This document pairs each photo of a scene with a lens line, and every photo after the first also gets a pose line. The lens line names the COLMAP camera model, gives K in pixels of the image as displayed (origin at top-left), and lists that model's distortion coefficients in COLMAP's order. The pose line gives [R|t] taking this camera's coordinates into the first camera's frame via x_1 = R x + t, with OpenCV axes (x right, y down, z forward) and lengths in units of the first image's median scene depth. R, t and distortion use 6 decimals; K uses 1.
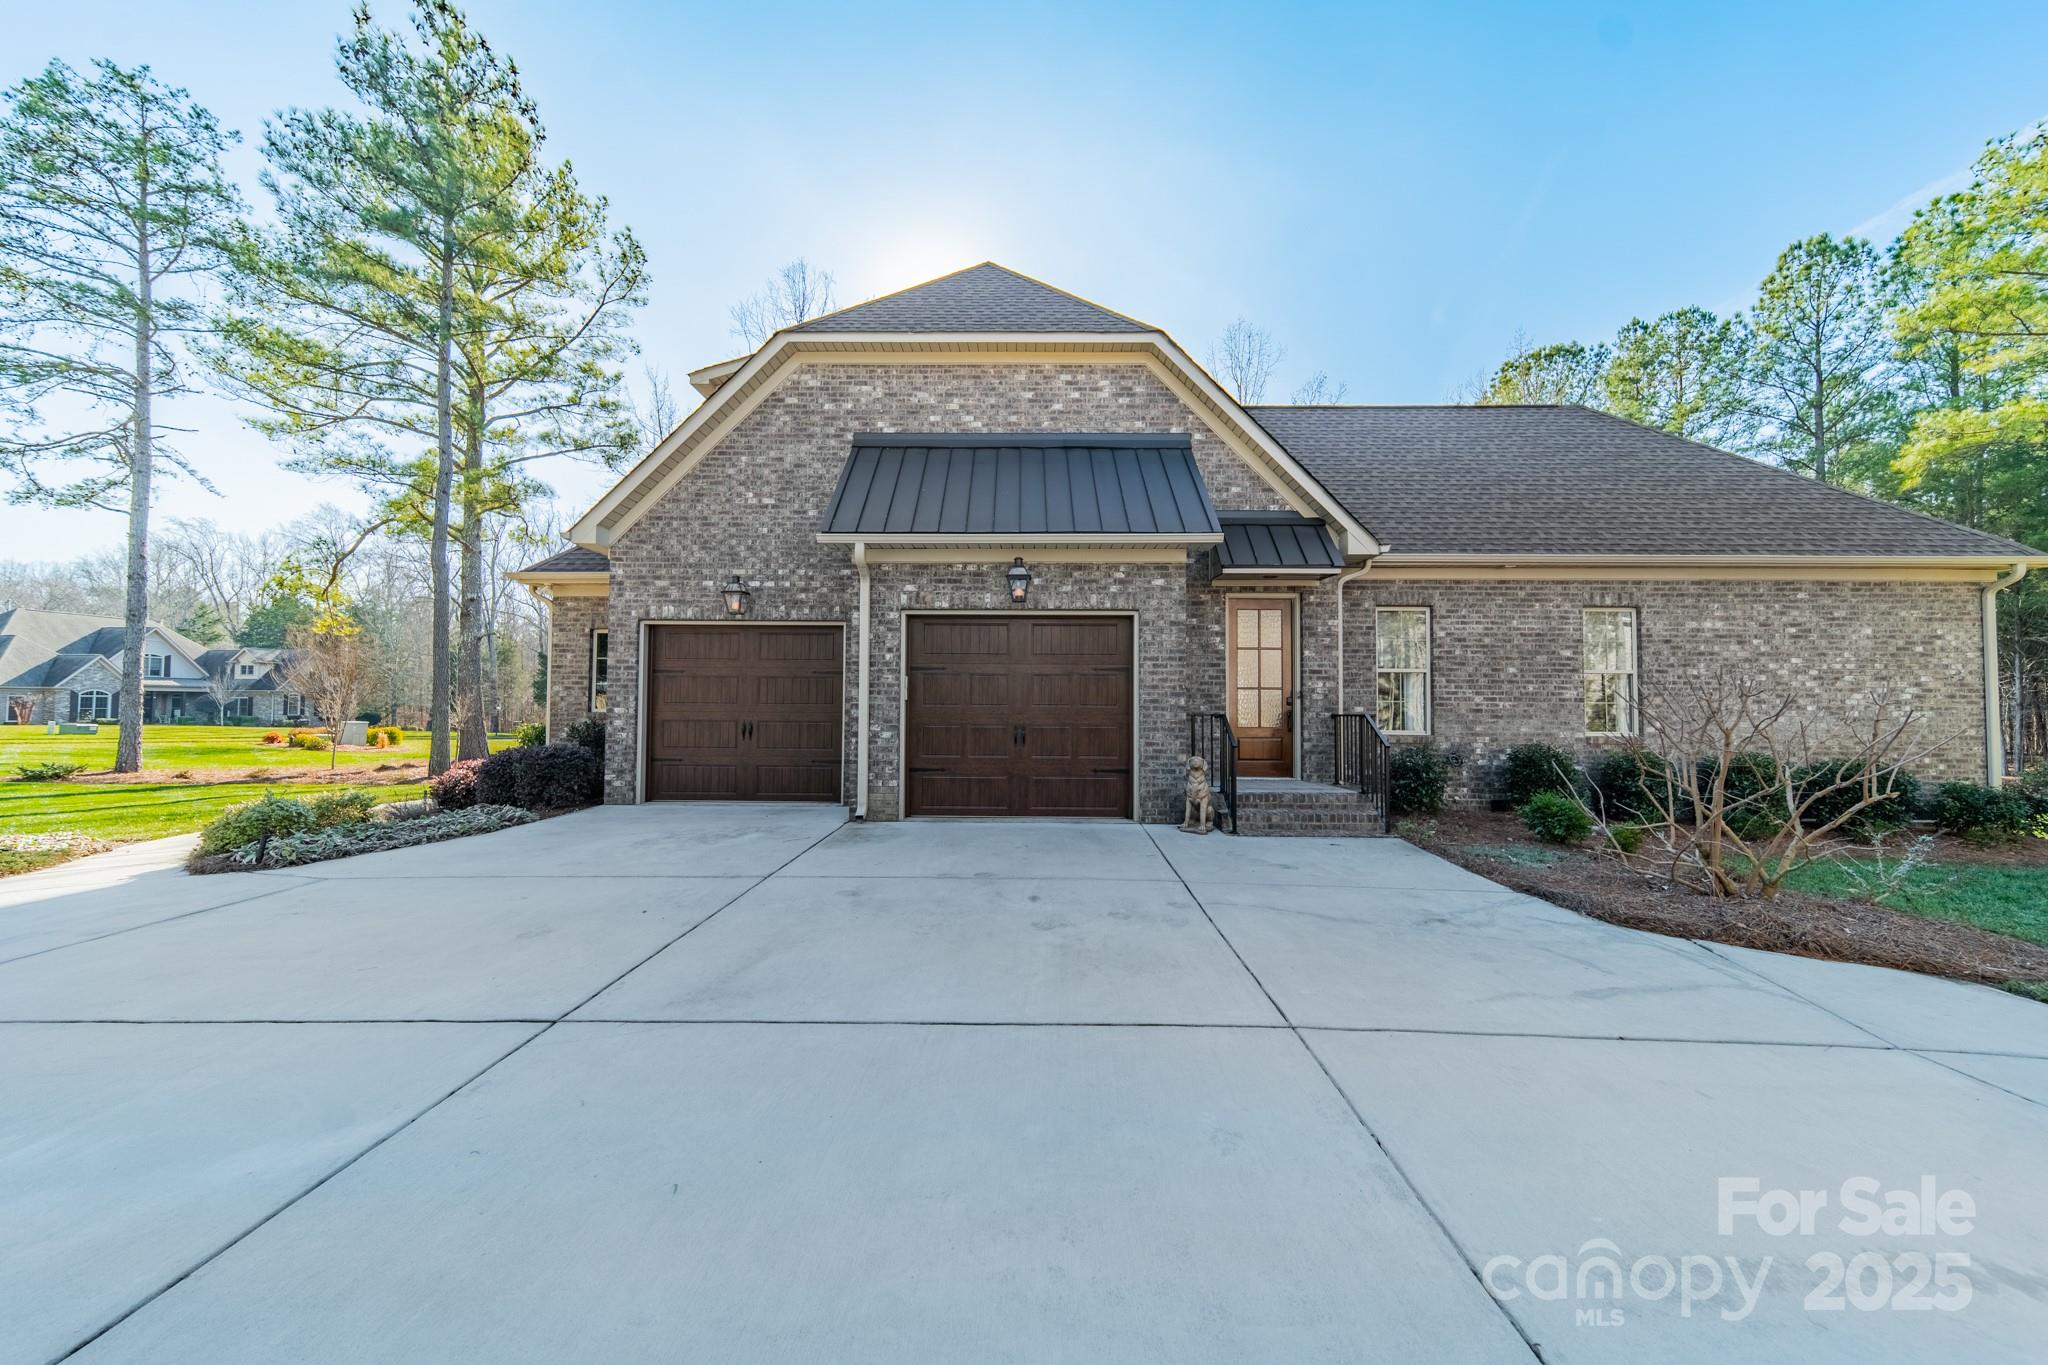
lens RADIAL K [[725.3, 0, 1032.0], [0, 725.3, 681.2], [0, 0, 1]] dist [0.005576, -0.000139]
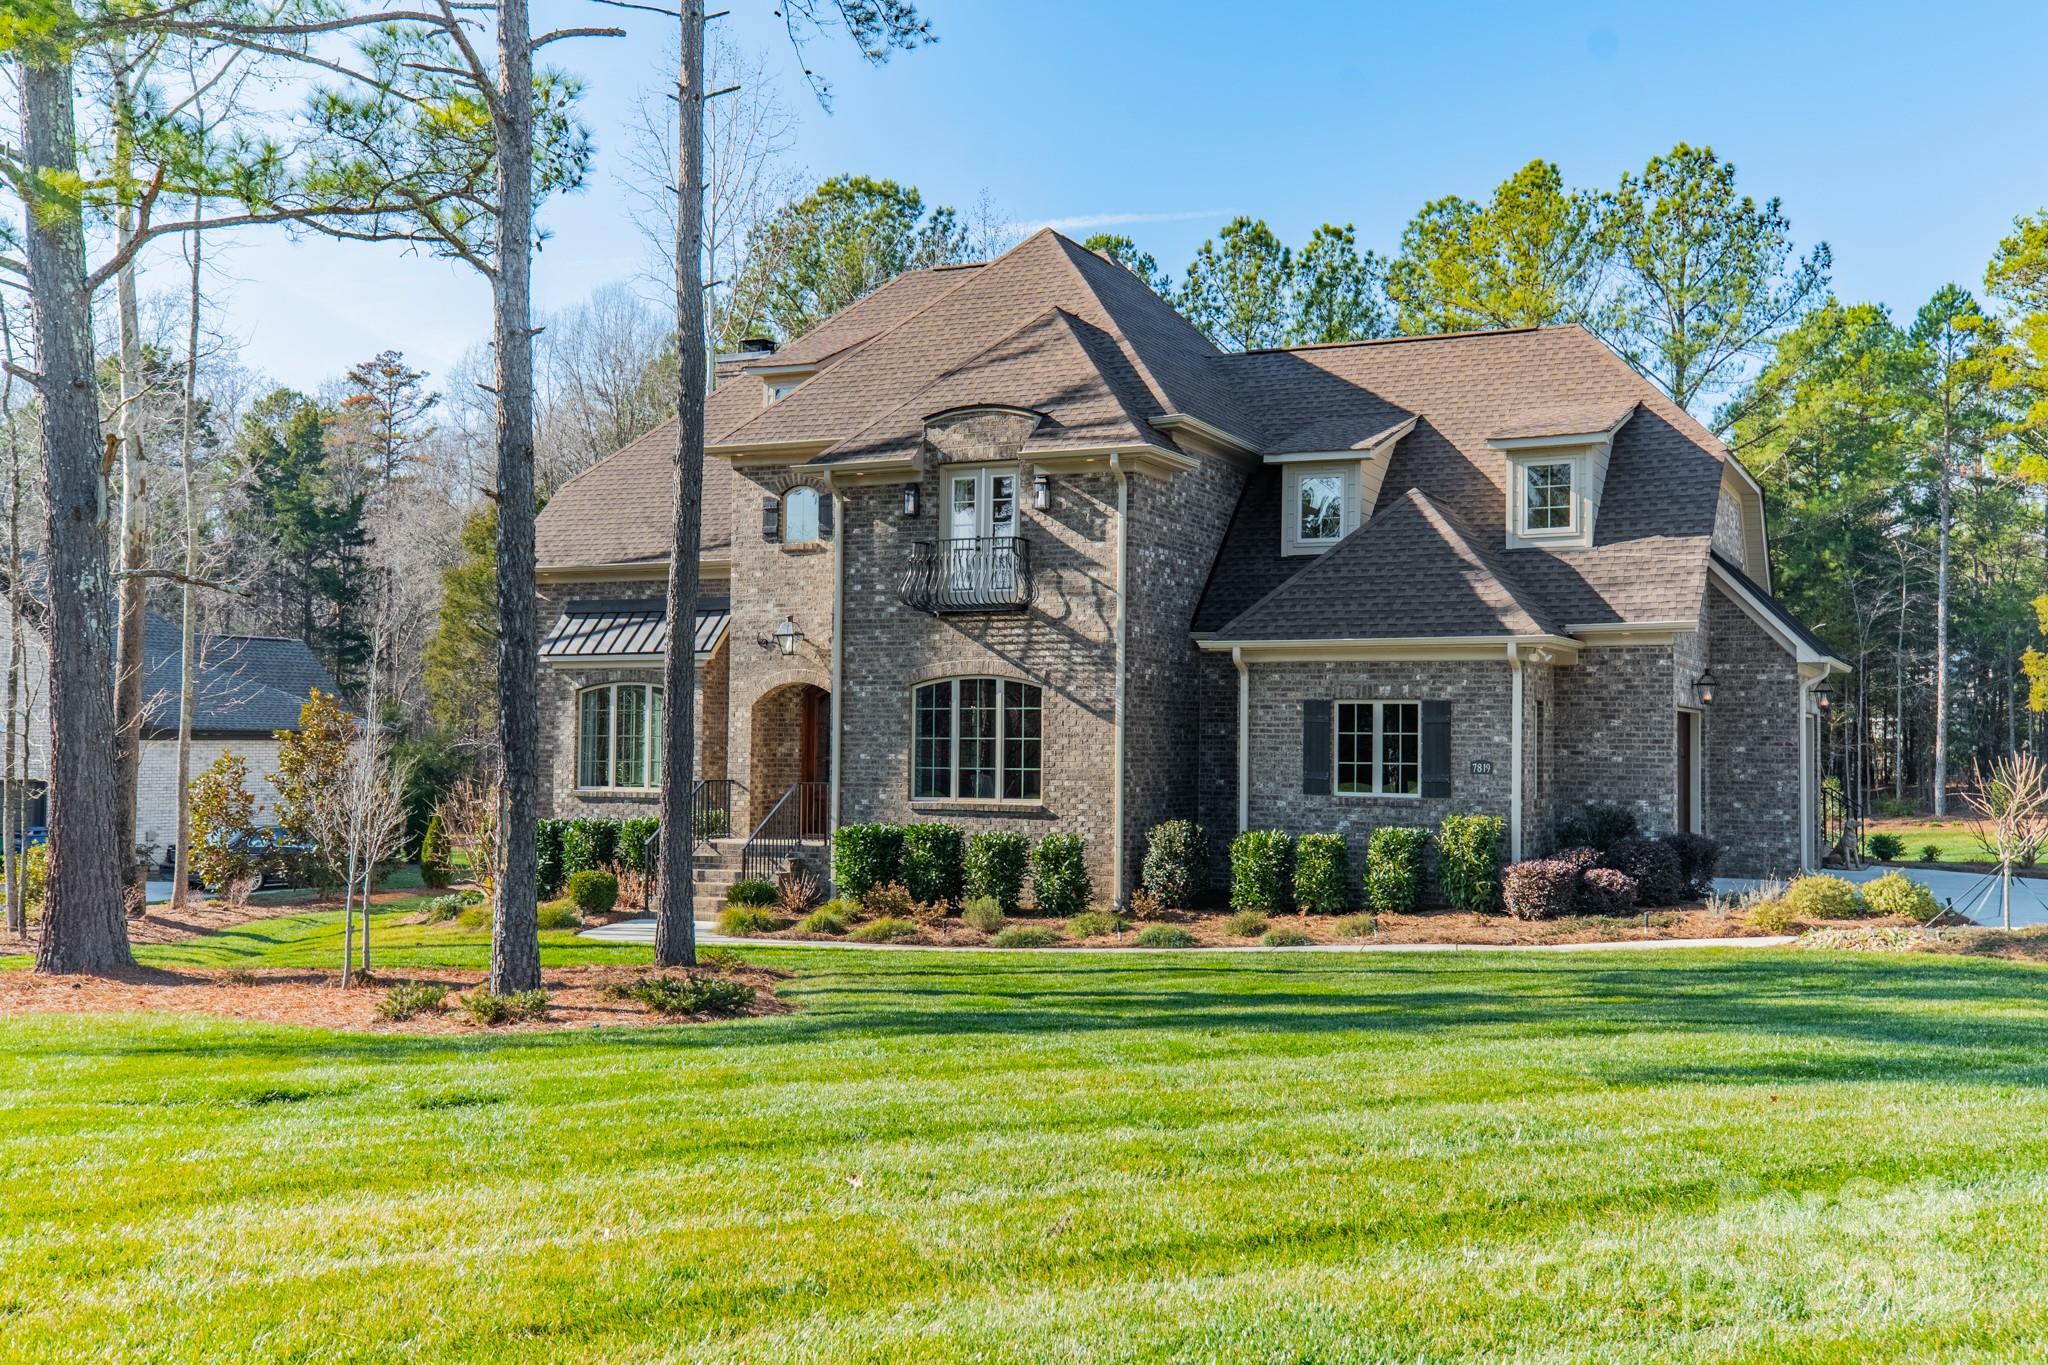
lens RADIAL K [[2059.1, 0, 1026.7], [0, 2059.1, 687.0], [0, 0, 1]] dist [0.114904, 0.000000]
pose [[0.402758, 0.023729, 0.914999, -3.603076], [-0.028589, 0.999502, -0.013336, -0.049092], [-0.914860, -0.020787, 0.403236, 0.695290]]
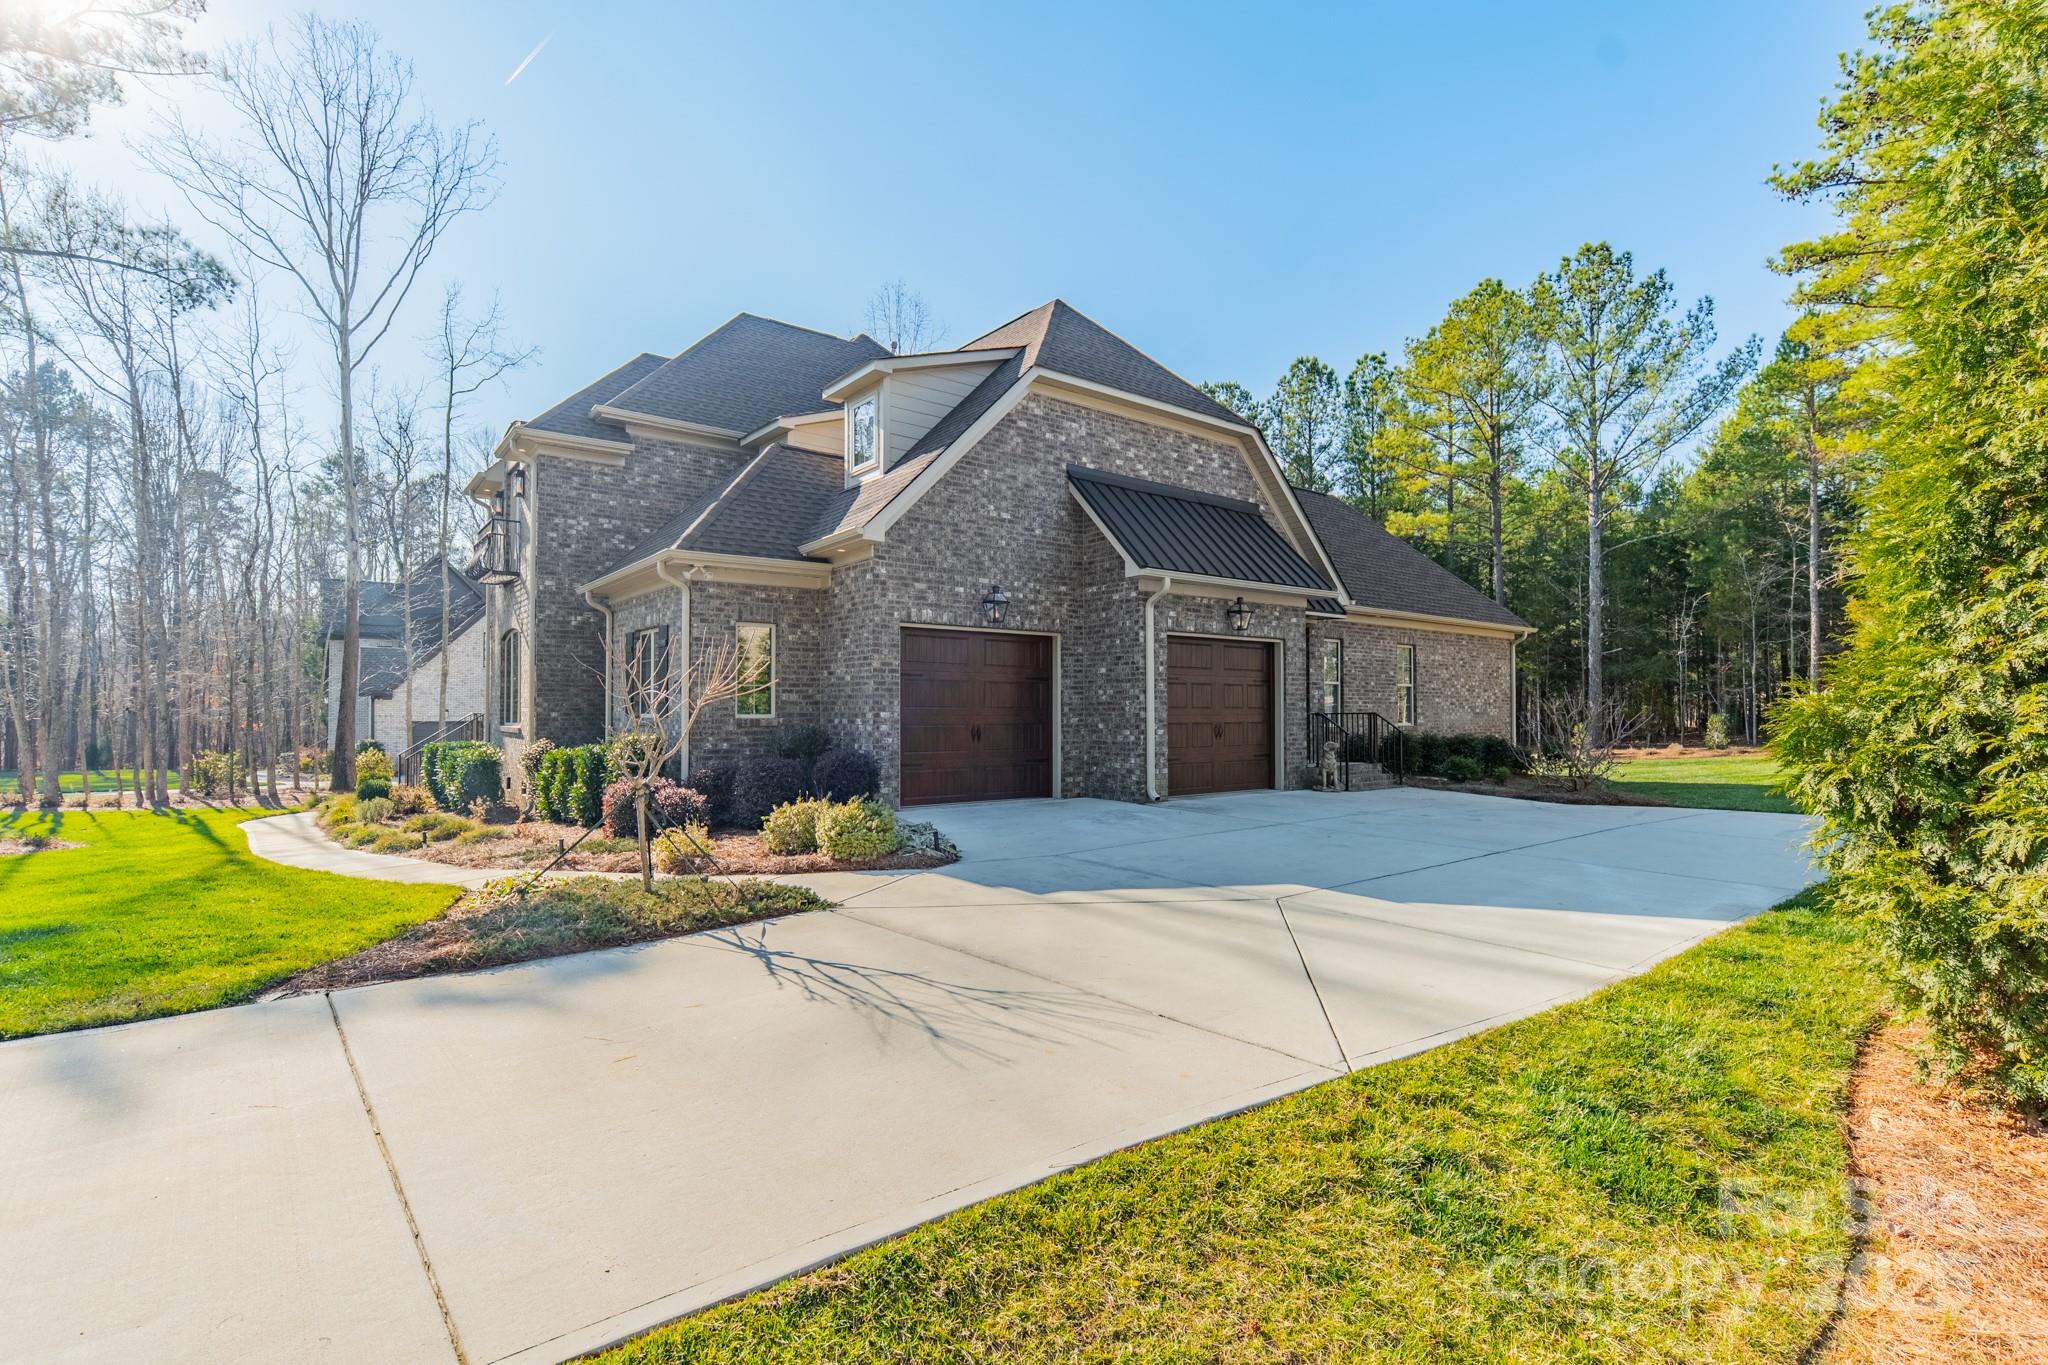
lens RADIAL K [[944.5, 0, 1021.7], [0, 944.5, 684.8], [0, 0, 1]] dist [-0.018361, -0.000224]
pose [[0.780778, 0.010760, 0.624716, -1.201748], [-0.016818, 0.999851, 0.003799, -0.007616], [-0.624583, -0.013472, 0.780842, -0.089899]]
